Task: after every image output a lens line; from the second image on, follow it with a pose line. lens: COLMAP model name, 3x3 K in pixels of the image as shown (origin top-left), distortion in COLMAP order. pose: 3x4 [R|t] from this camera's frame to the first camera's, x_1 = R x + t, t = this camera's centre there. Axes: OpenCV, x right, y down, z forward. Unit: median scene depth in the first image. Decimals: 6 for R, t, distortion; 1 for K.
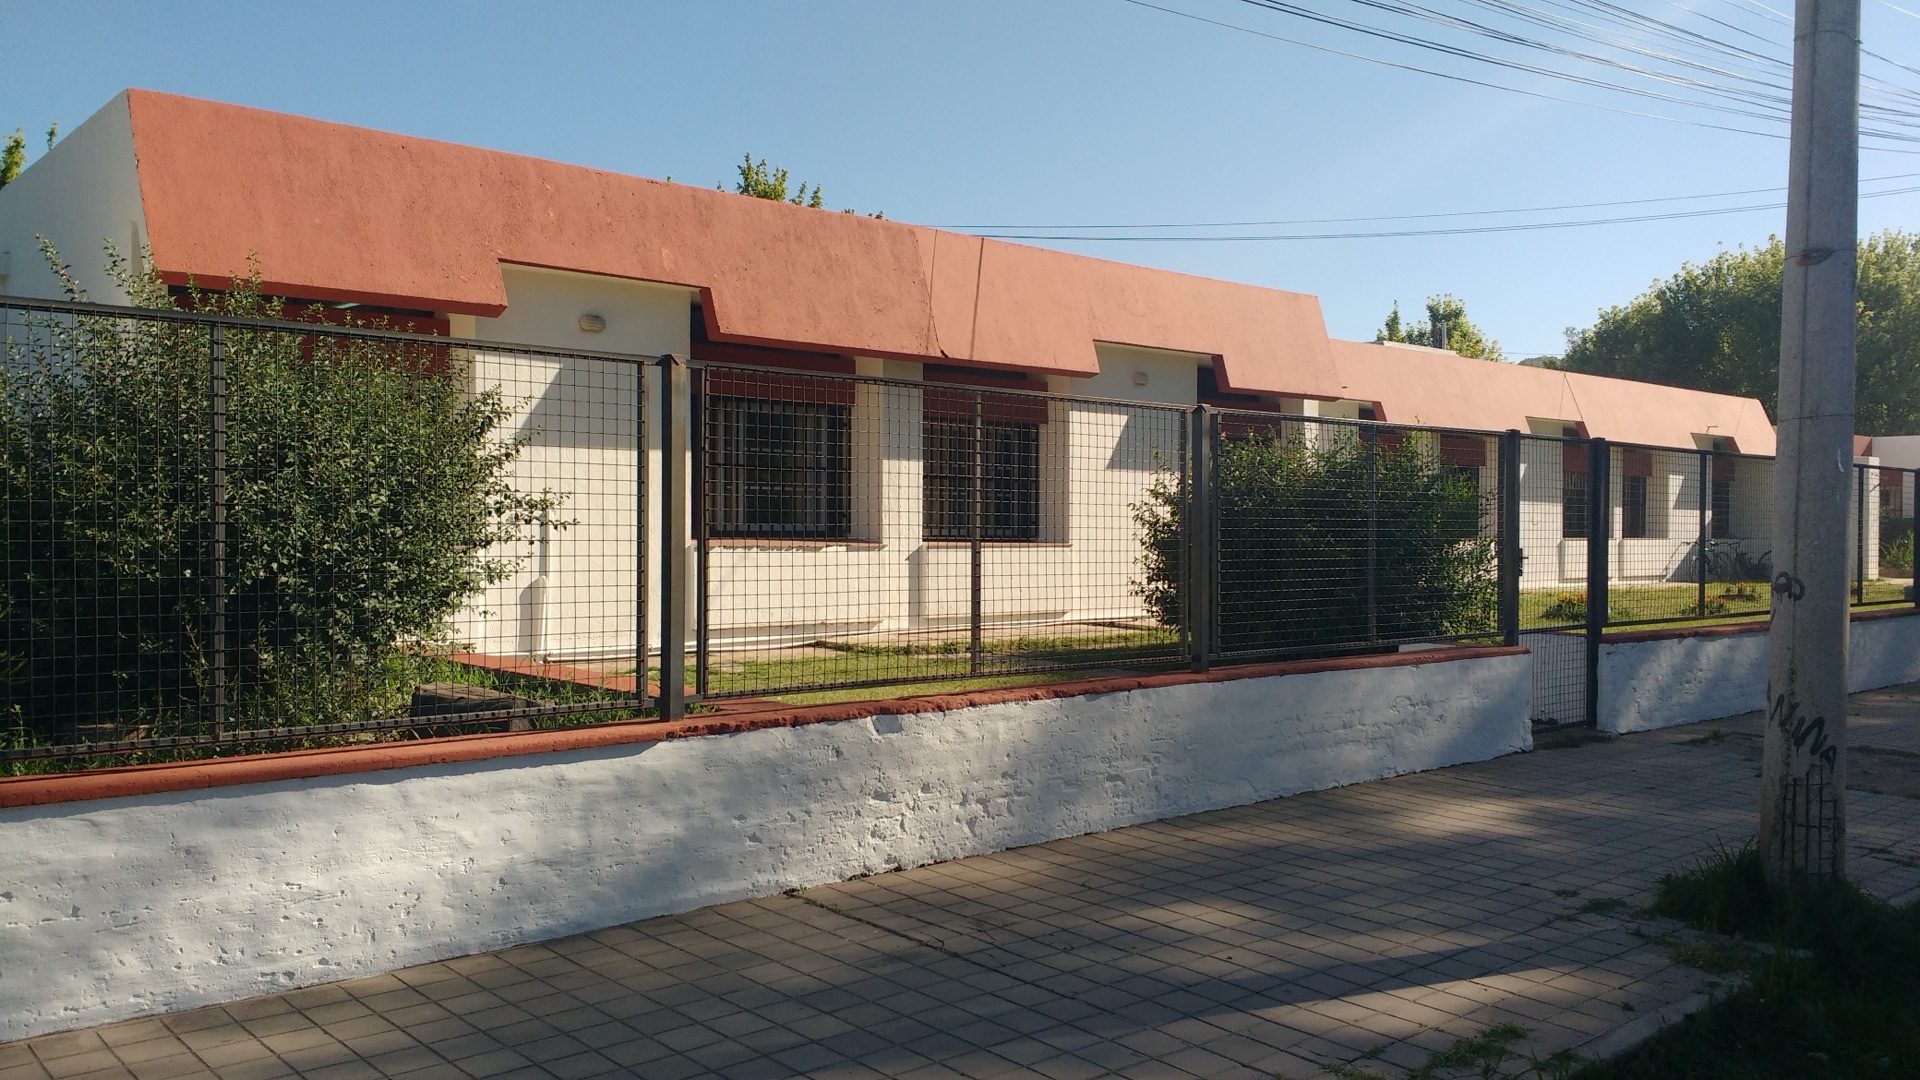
lens RADIAL K [[1504.8, 0, 960.0], [0, 1504.8, 540.0], [0, 0, 1]] dist [0.115187, -0.189881]
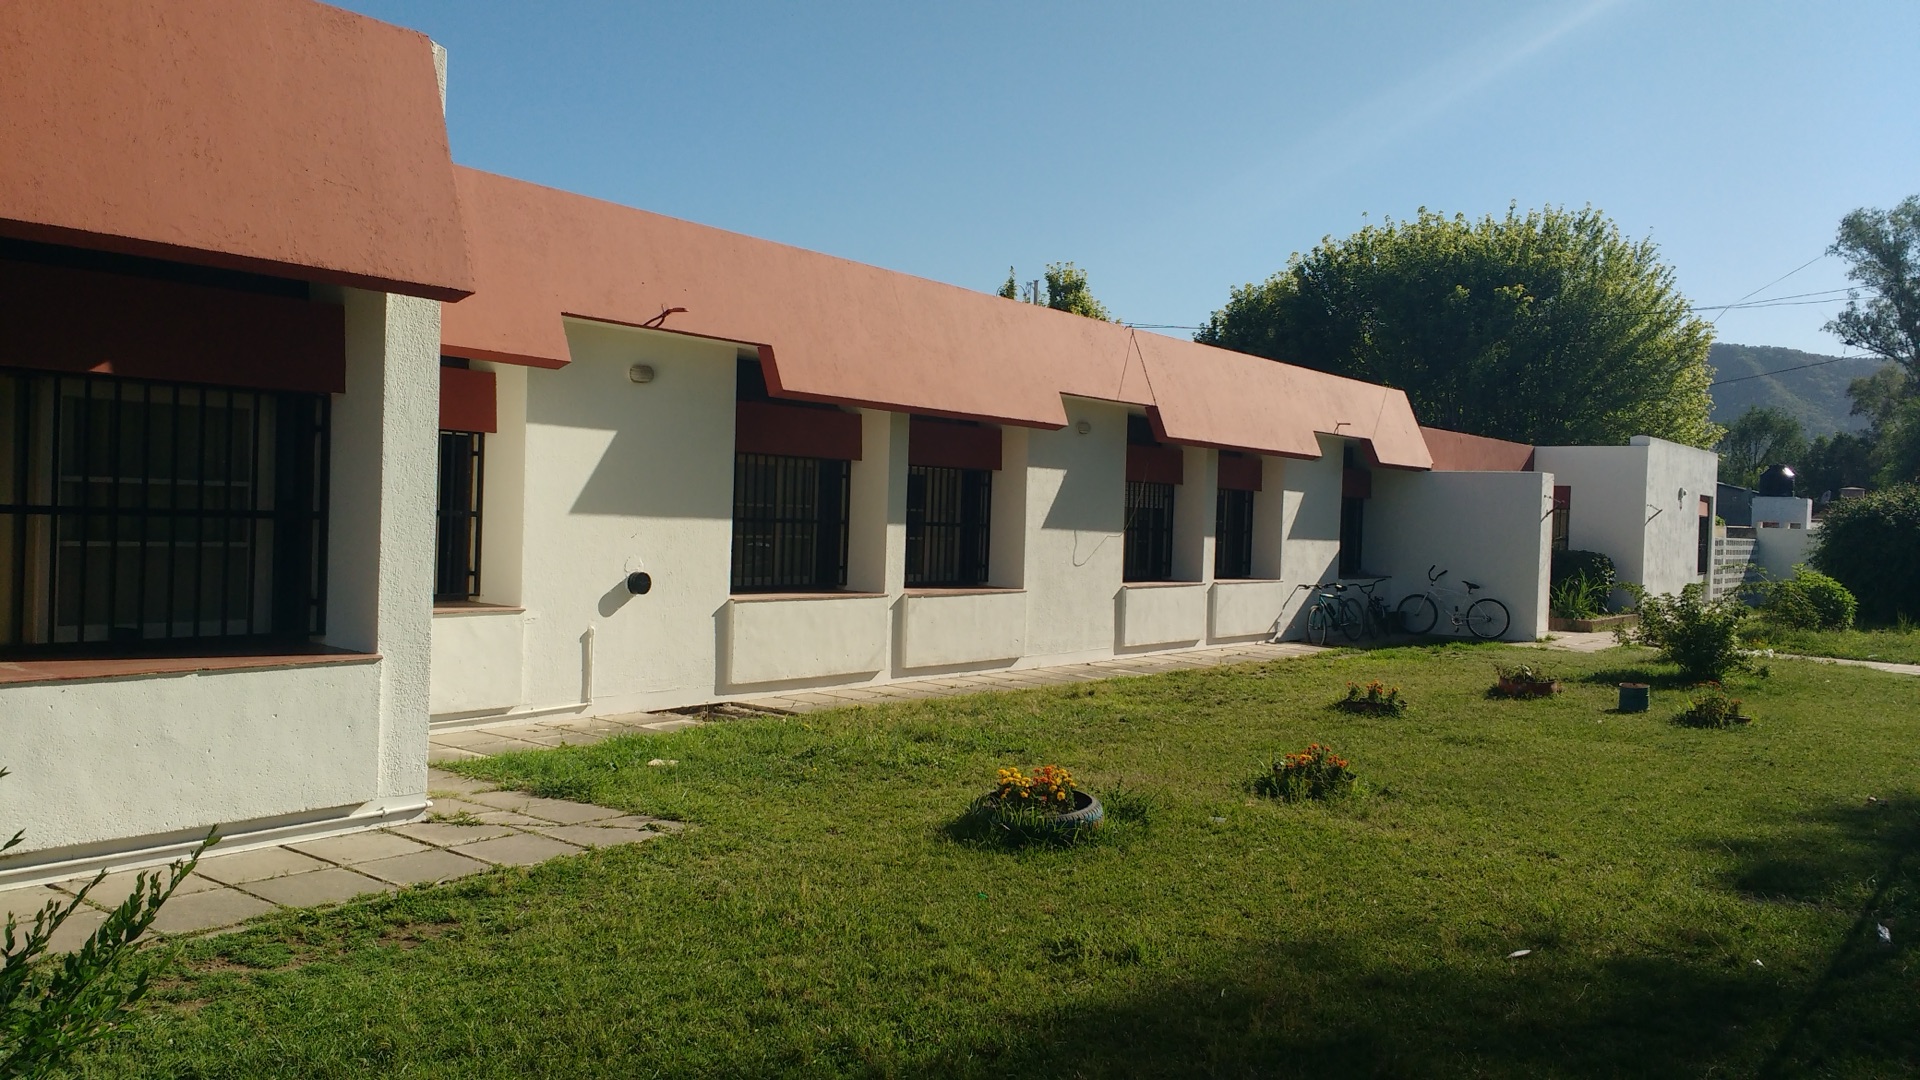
lens RADIAL K [[1504.8, 0, 960.0], [0, 1504.8, 540.0], [0, 0, 1]] dist [0.115187, -0.189881]
pose [[0.979116, 0.022703, 0.202030, 0.379051], [-0.024739, 0.999665, 0.007556, -0.045342], [-0.201791, -0.012396, 0.979350, 0.744191]]
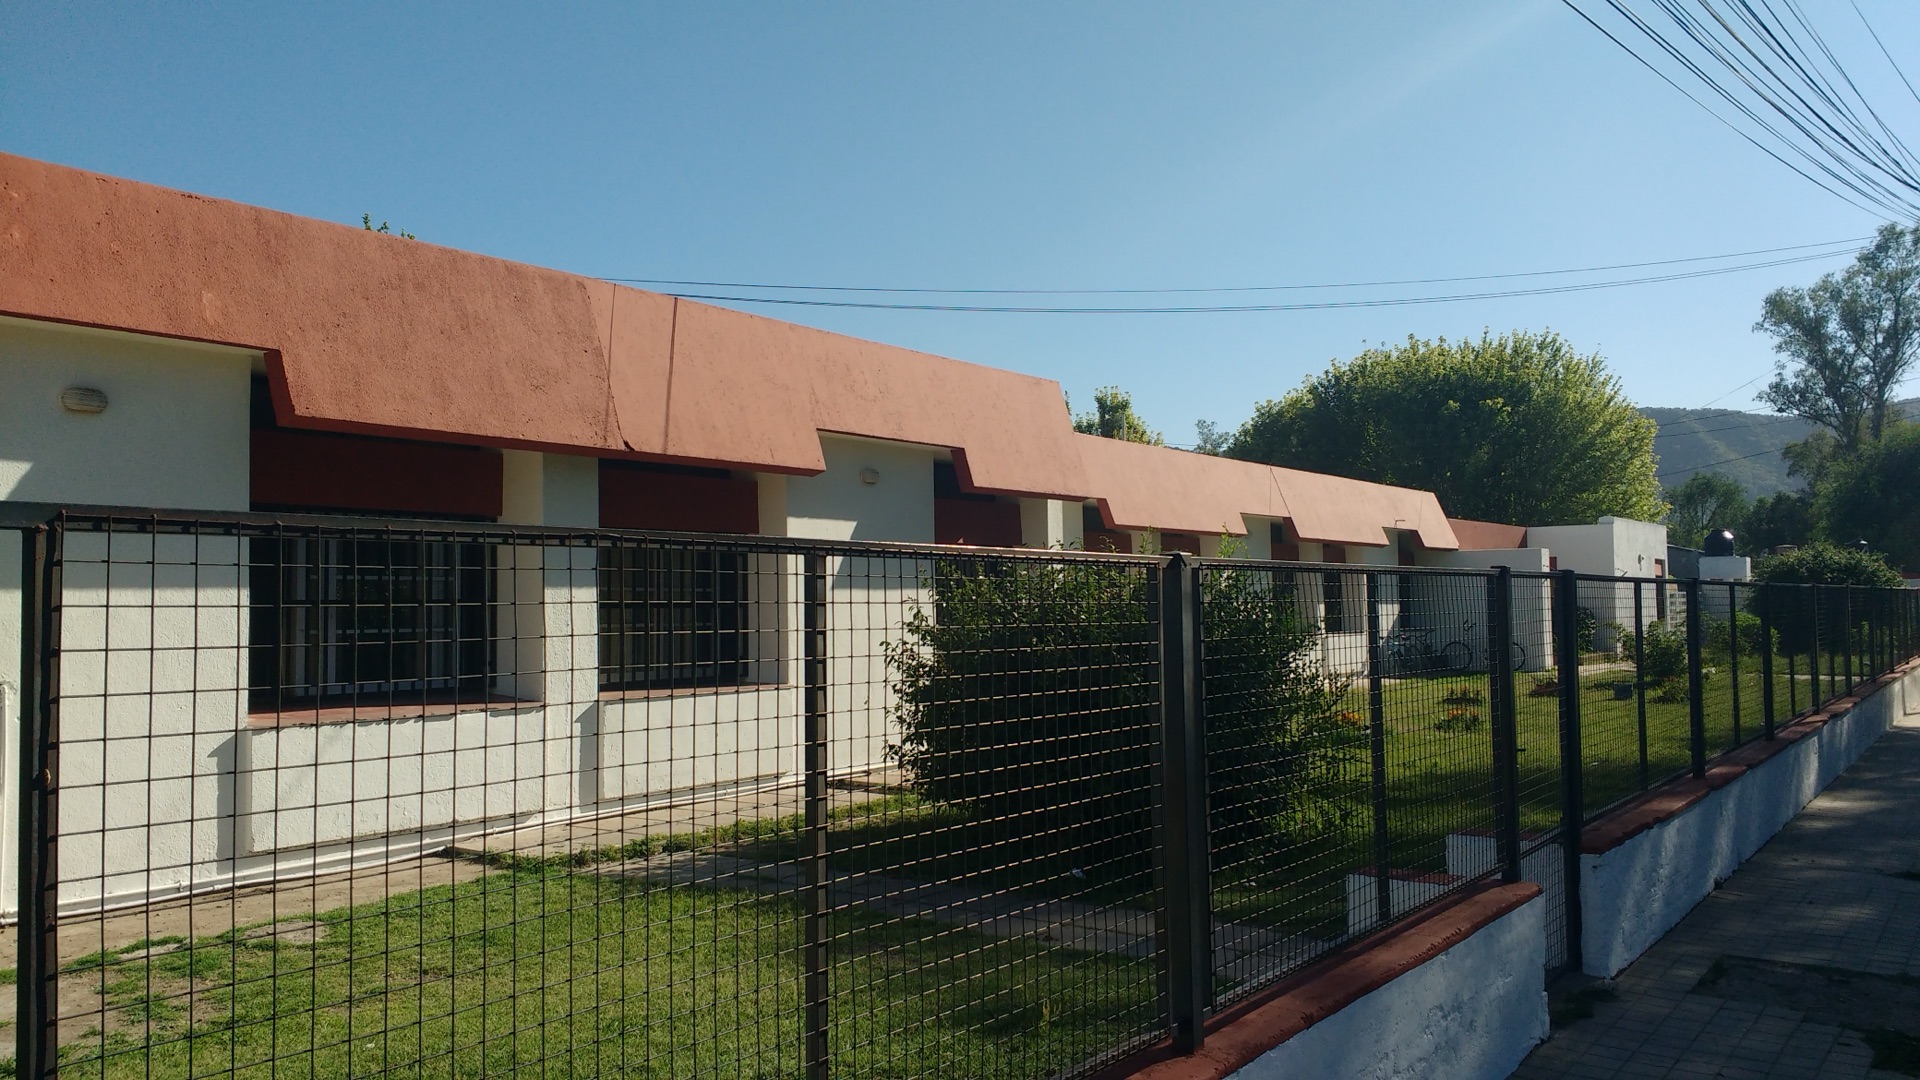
lens RADIAL K [[1504.8, 0, 960.0], [0, 1504.8, 540.0], [0, 0, 1]] dist [0.115187, -0.189881]
pose [[0.974351, -0.010230, 0.224800, -0.018871], [0.023011, 0.998259, -0.054309, -0.031153], [-0.223853, 0.058089, 0.972890, 0.226092]]
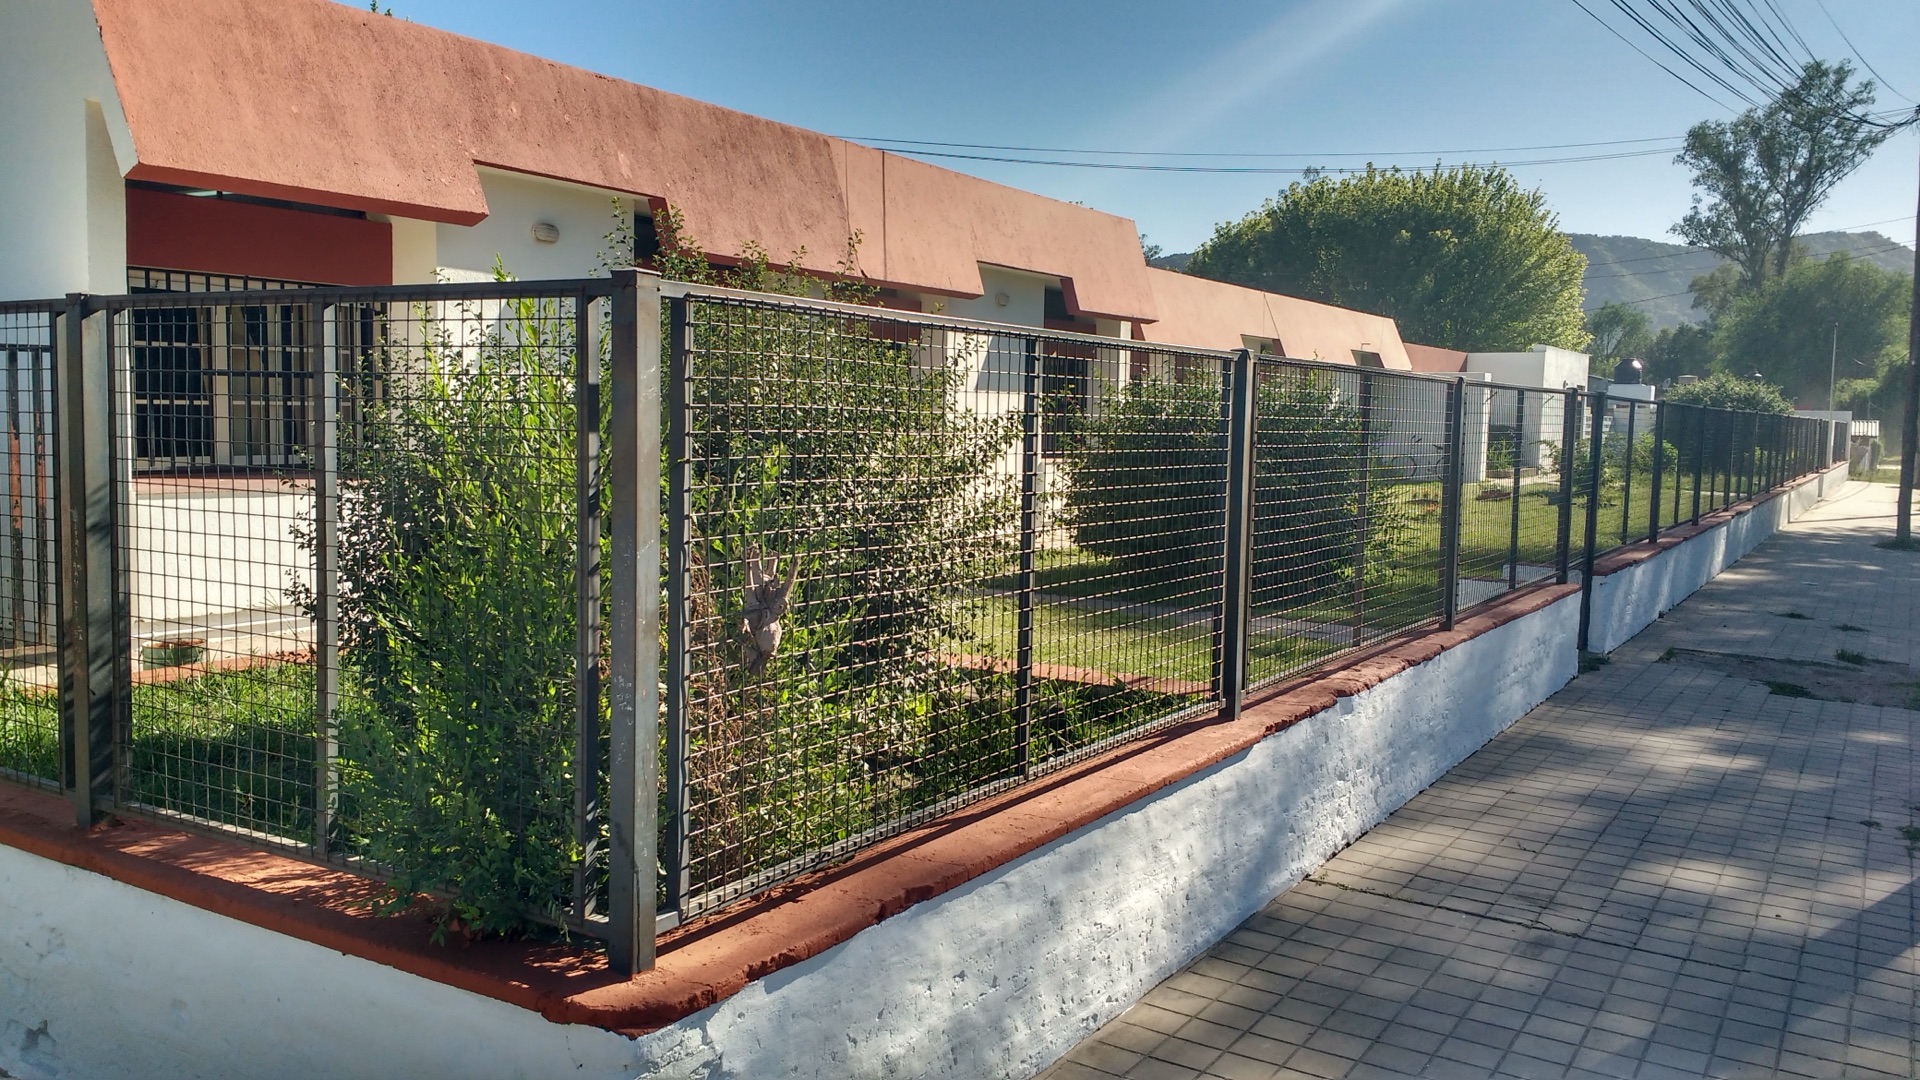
lens RADIAL K [[1507.0, 0, 954.9], [0, 1507.0, 559.4], [0, 0, 1]] dist [0.104884, -0.168667]
pose [[0.960298, -0.016721, 0.278474, -0.221340], [-0.007594, 0.996265, 0.086008, -0.024062], [-0.278872, -0.084708, 0.956585, 0.036933]]
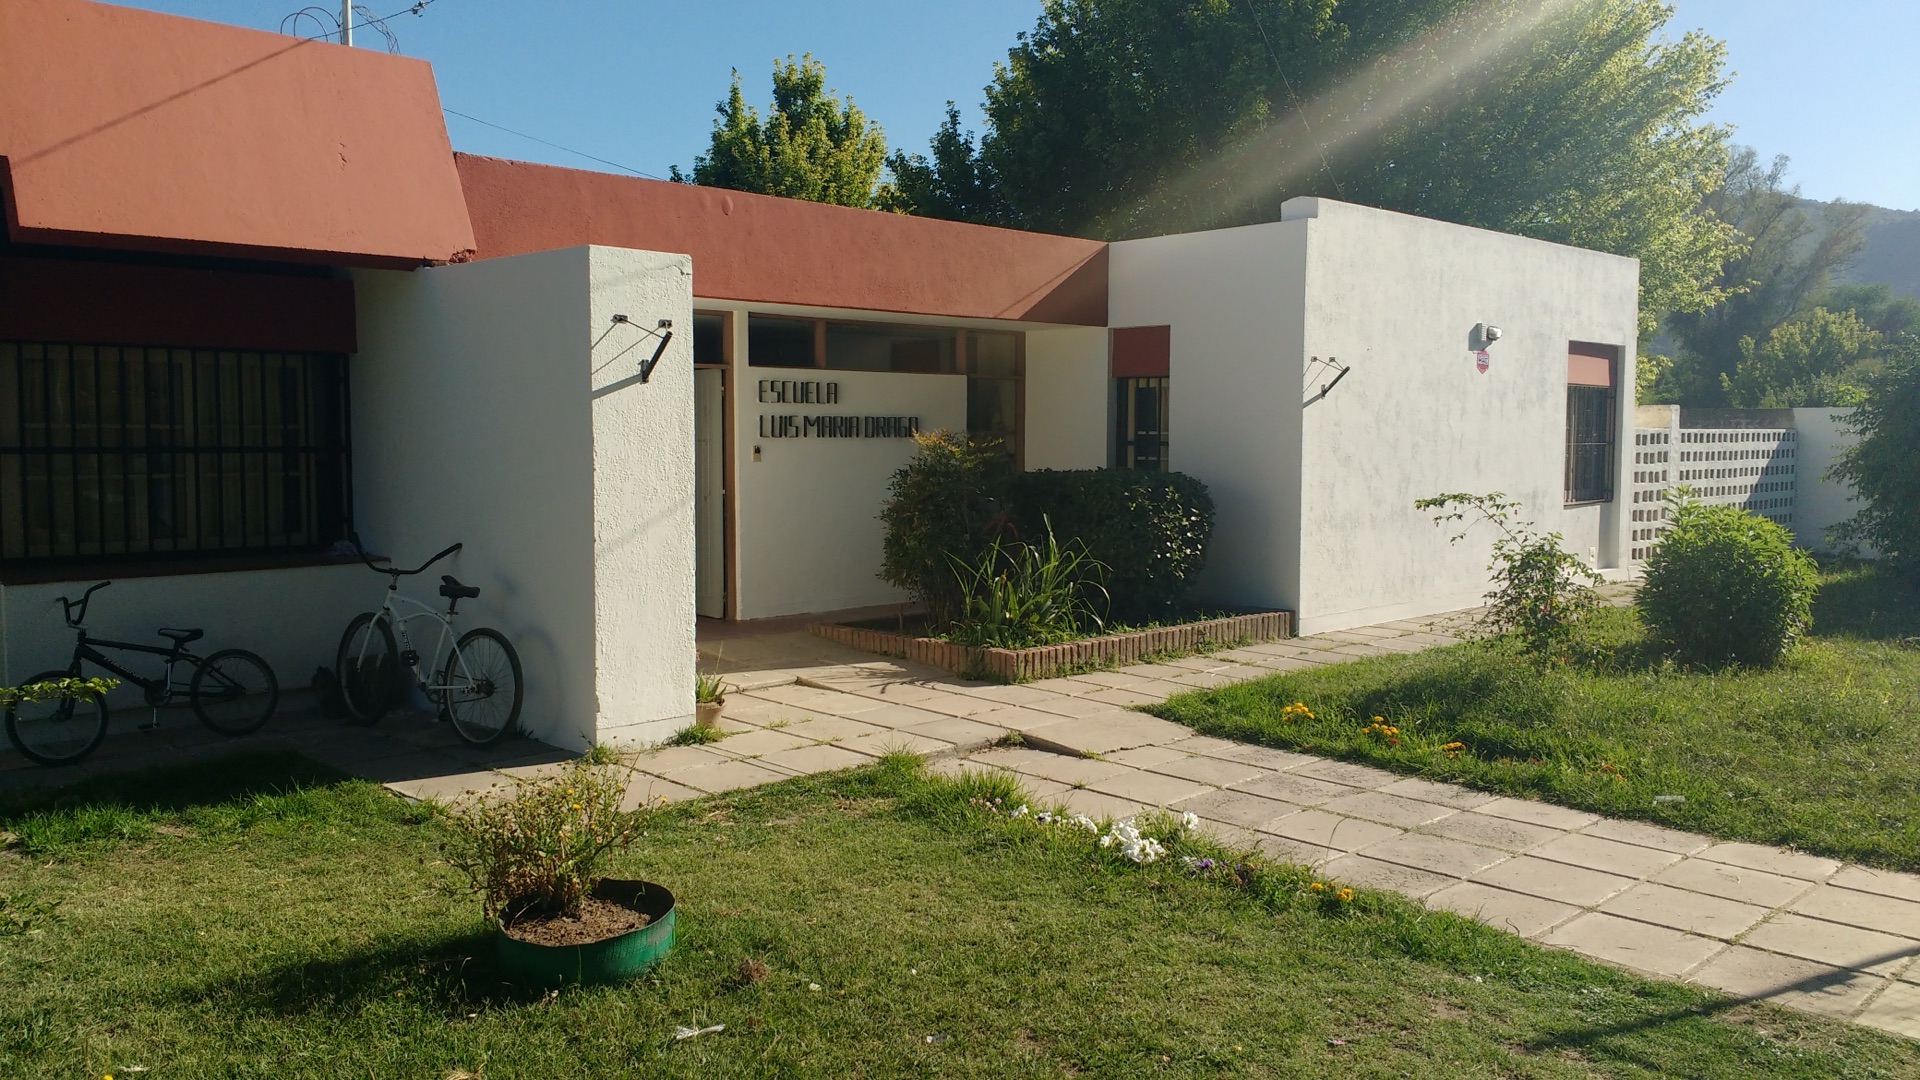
lens RADIAL K [[1504.8, 0, 960.0], [0, 1504.8, 540.0], [0, 0, 1]] dist [0.115187, -0.189881]
pose [[0.998481, -0.008770, 0.054389, 1.399752], [0.005460, 0.998140, 0.060712, -0.048785], [-0.054820, -0.060323, 0.996672, 1.662088]]
